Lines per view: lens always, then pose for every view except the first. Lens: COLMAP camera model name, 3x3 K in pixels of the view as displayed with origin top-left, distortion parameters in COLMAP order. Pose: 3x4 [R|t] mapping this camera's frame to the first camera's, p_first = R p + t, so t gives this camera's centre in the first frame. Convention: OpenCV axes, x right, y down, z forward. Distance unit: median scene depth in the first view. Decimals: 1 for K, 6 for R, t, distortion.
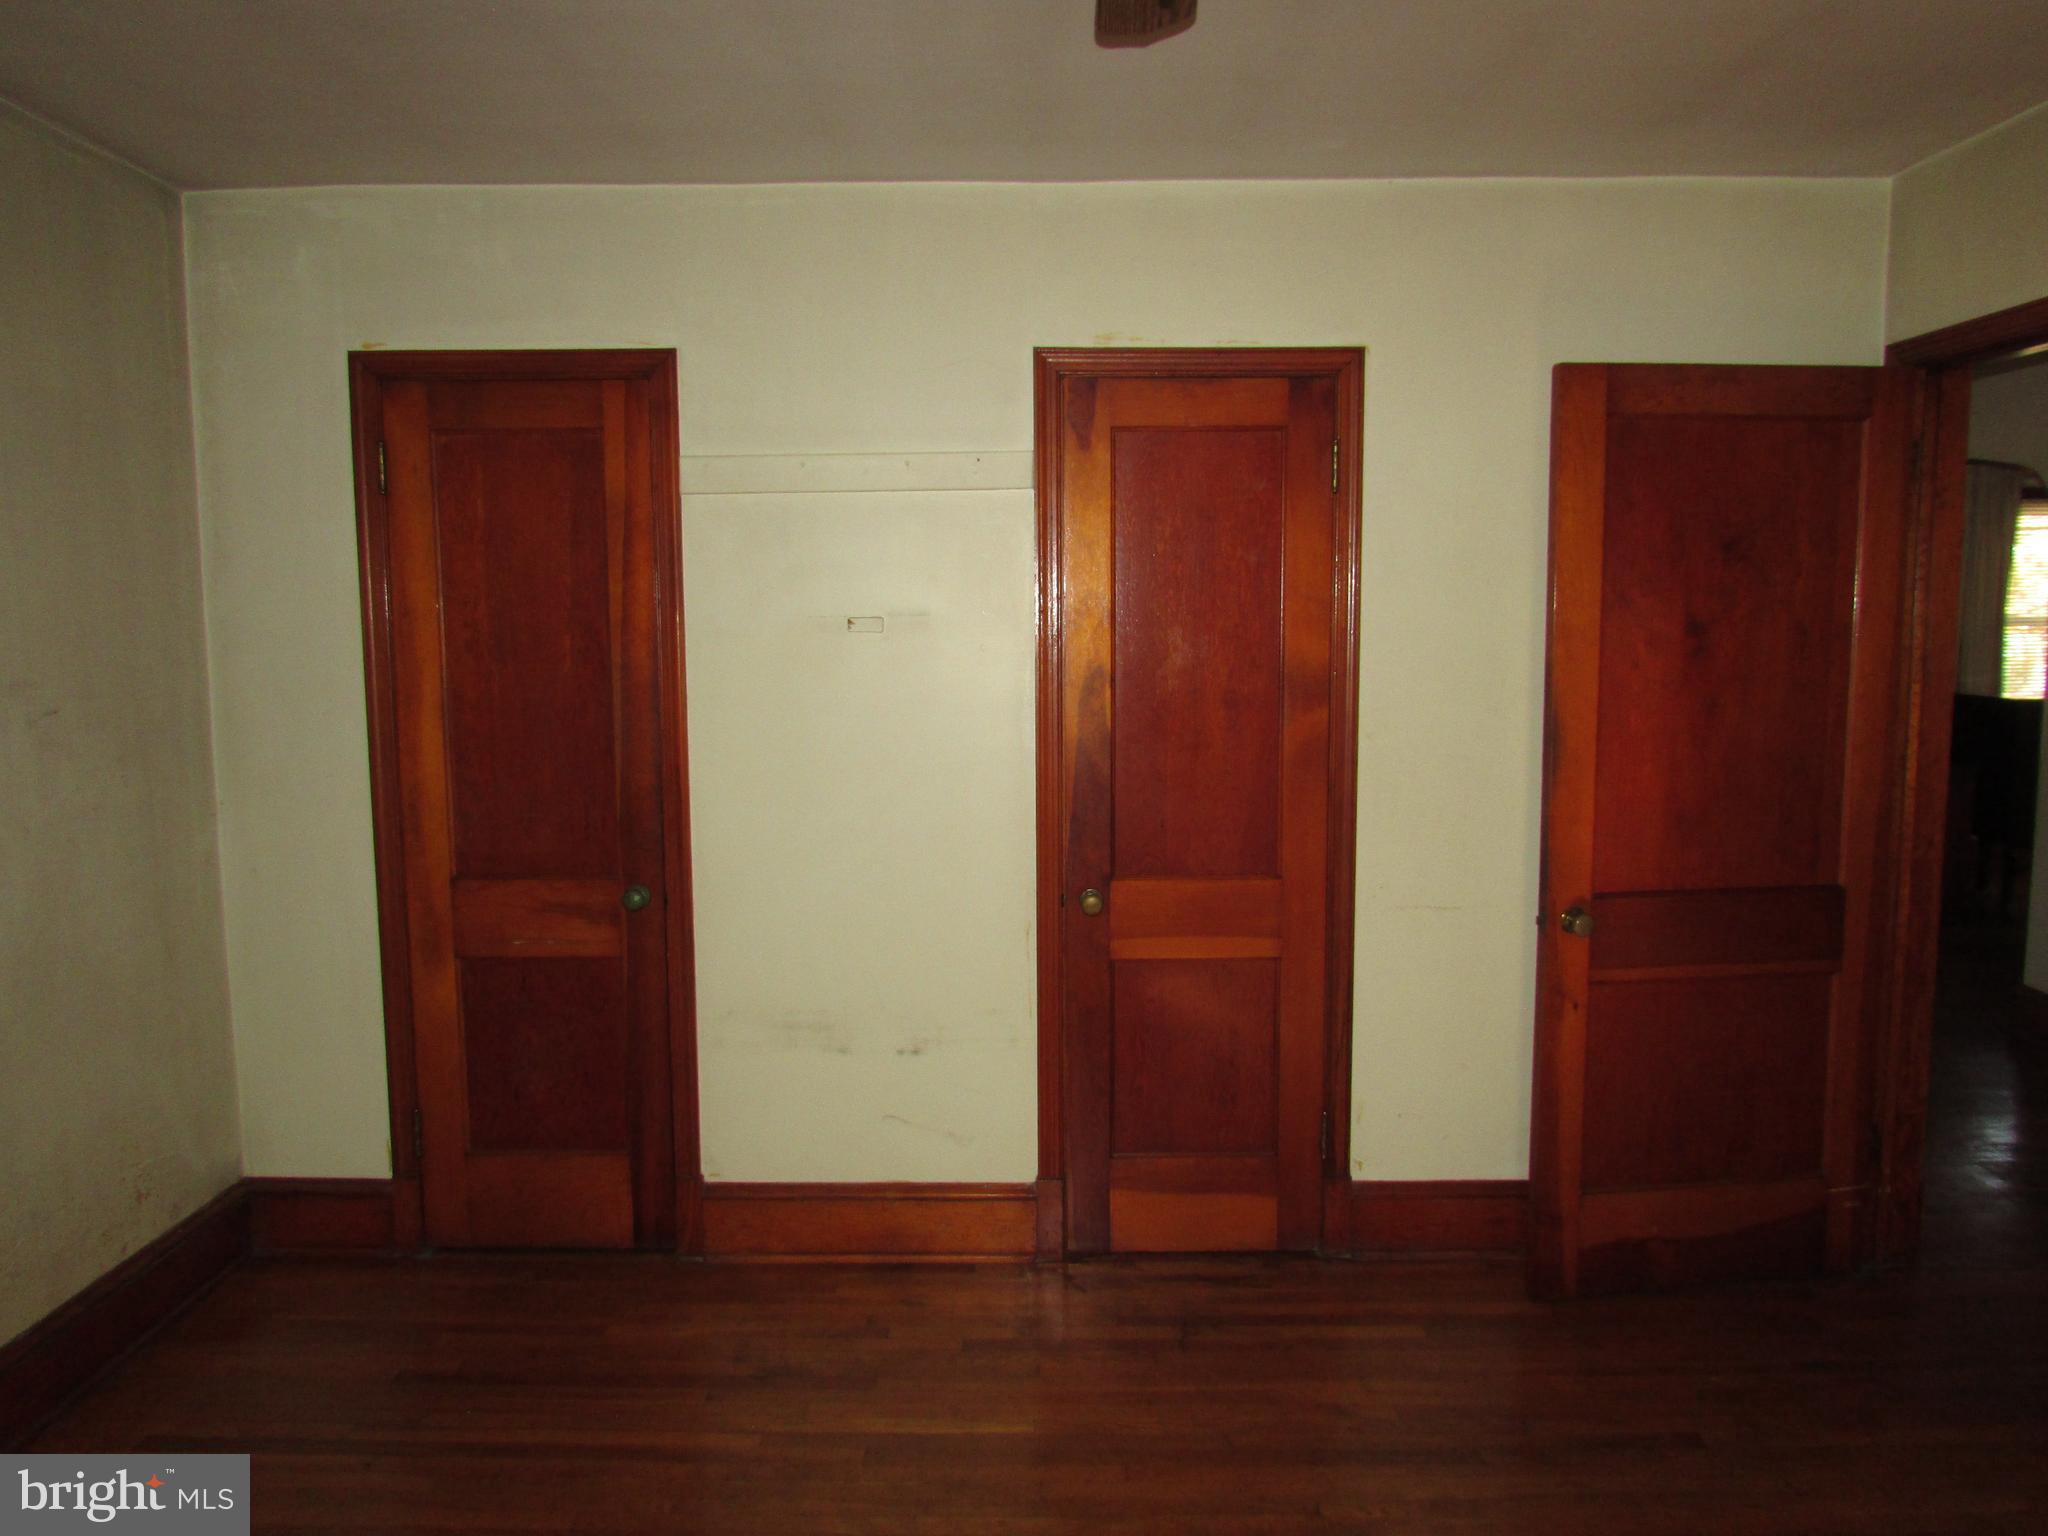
lens RADIAL K [[1453.6, 0, 1024.3], [0, 1453.6, 779.4], [0, 0, 1]] dist [-0.031586, 0.006548]
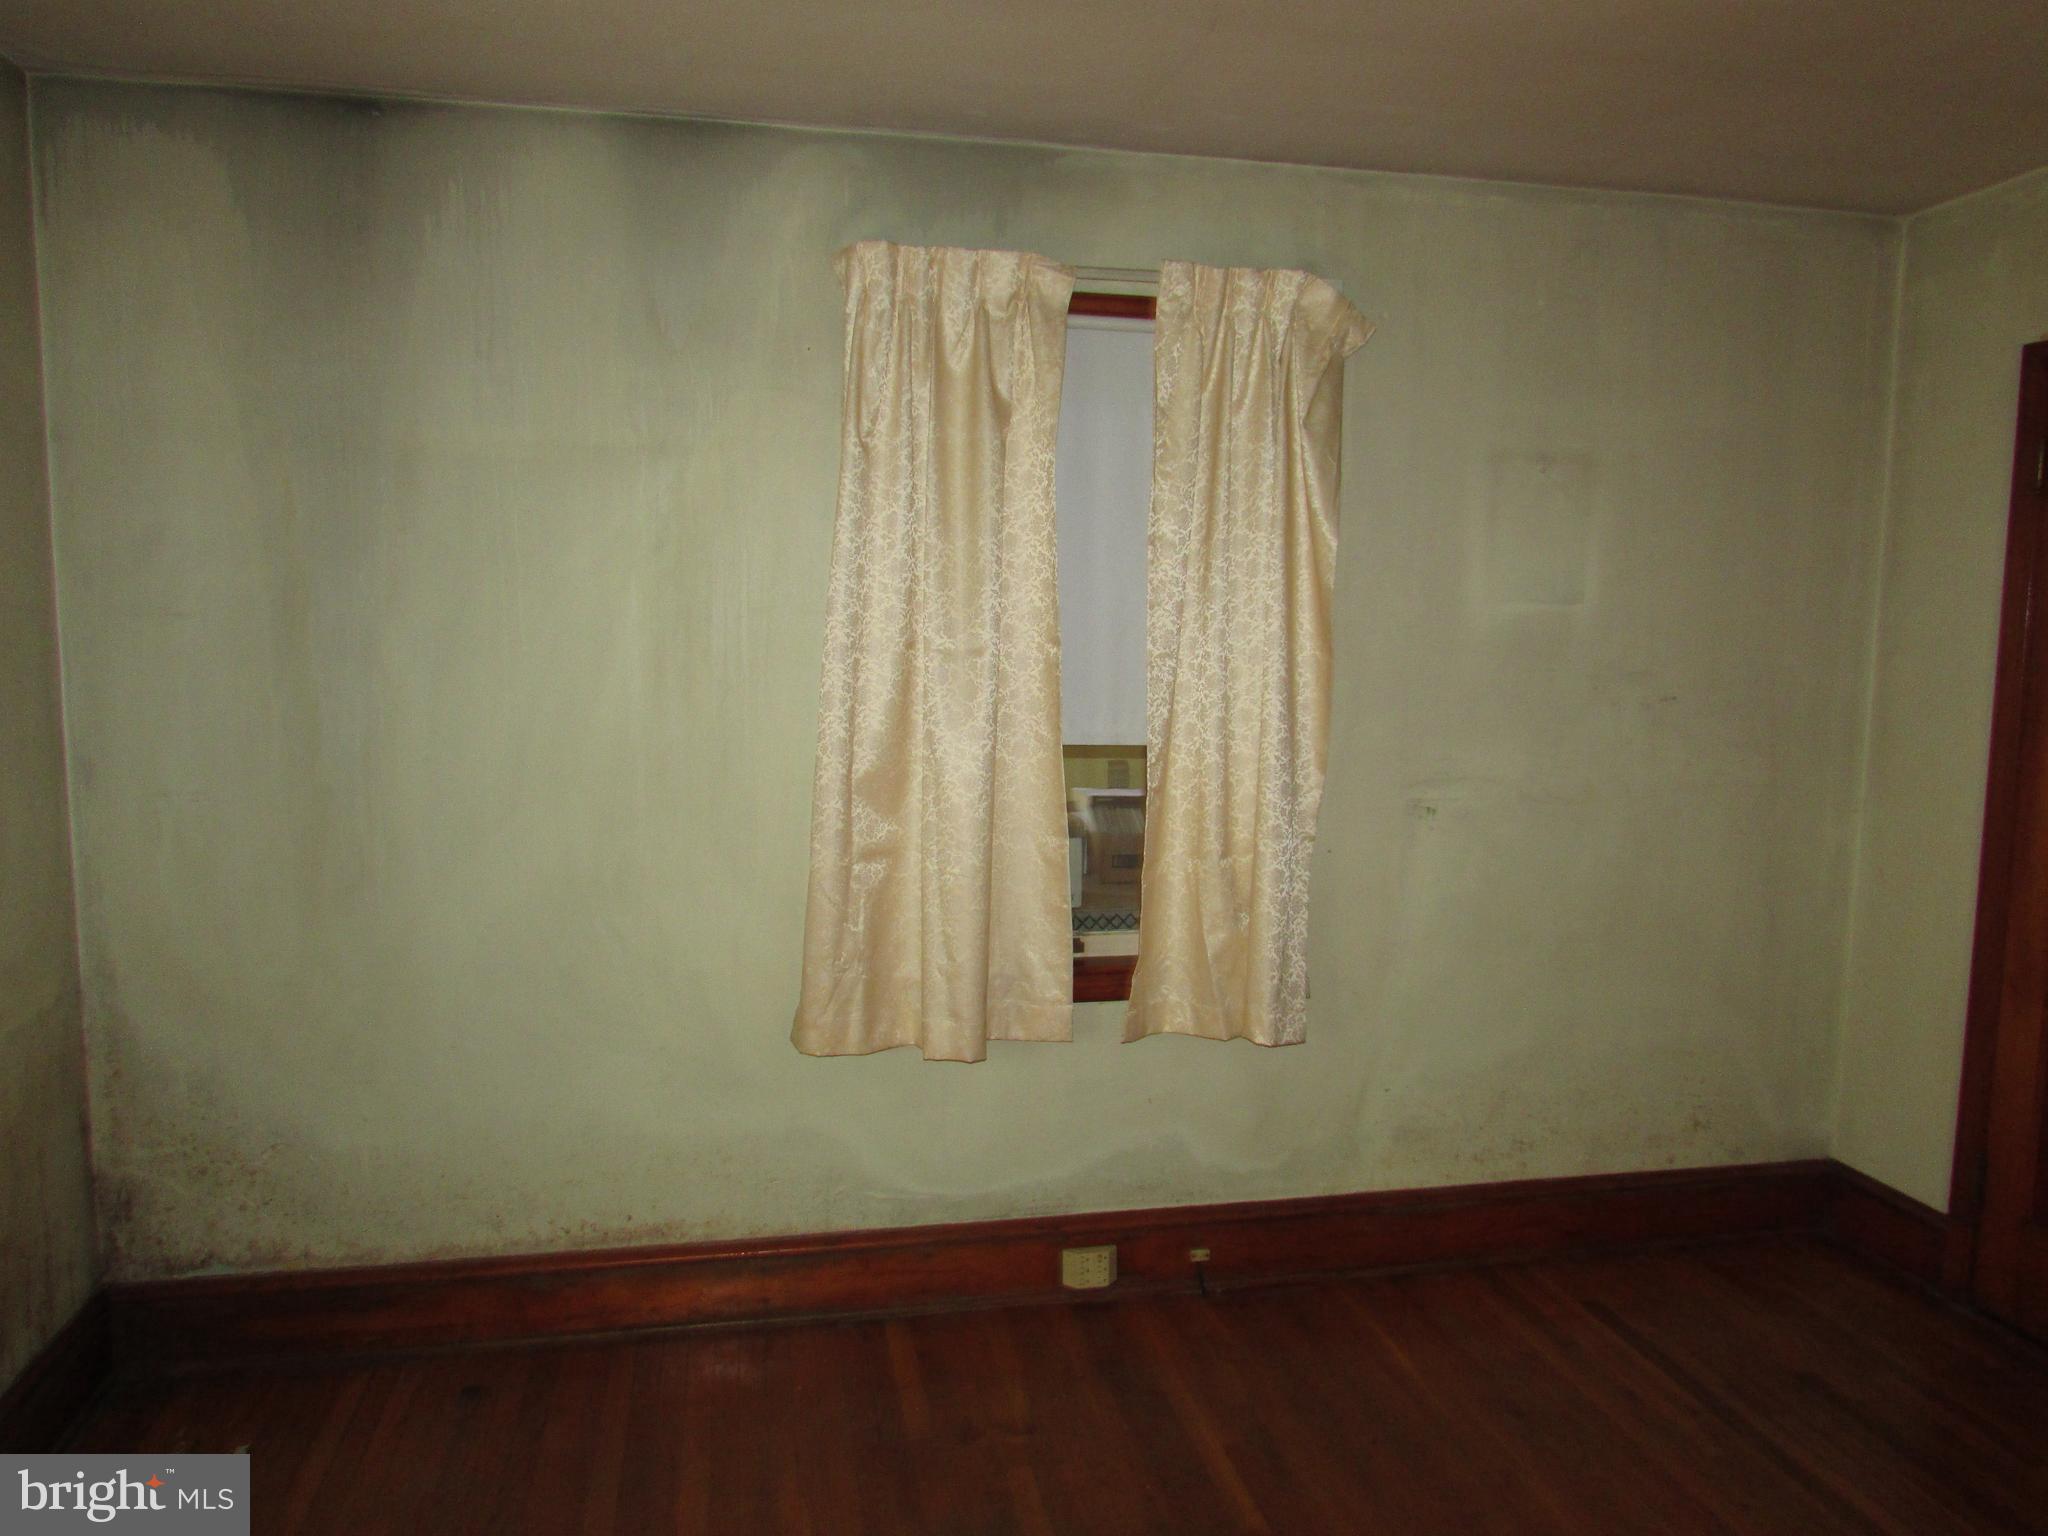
lens RADIAL K [[1453.6, 0, 1024.3], [0, 1453.6, 779.4], [0, 0, 1]] dist [-0.031586, 0.006548]
pose [[0.201984, 0.110420, -0.973144, 0.348420], [-0.117733, 0.989156, 0.087800, -0.019436], [0.972287, 0.096837, 0.212794, 0.192033]]
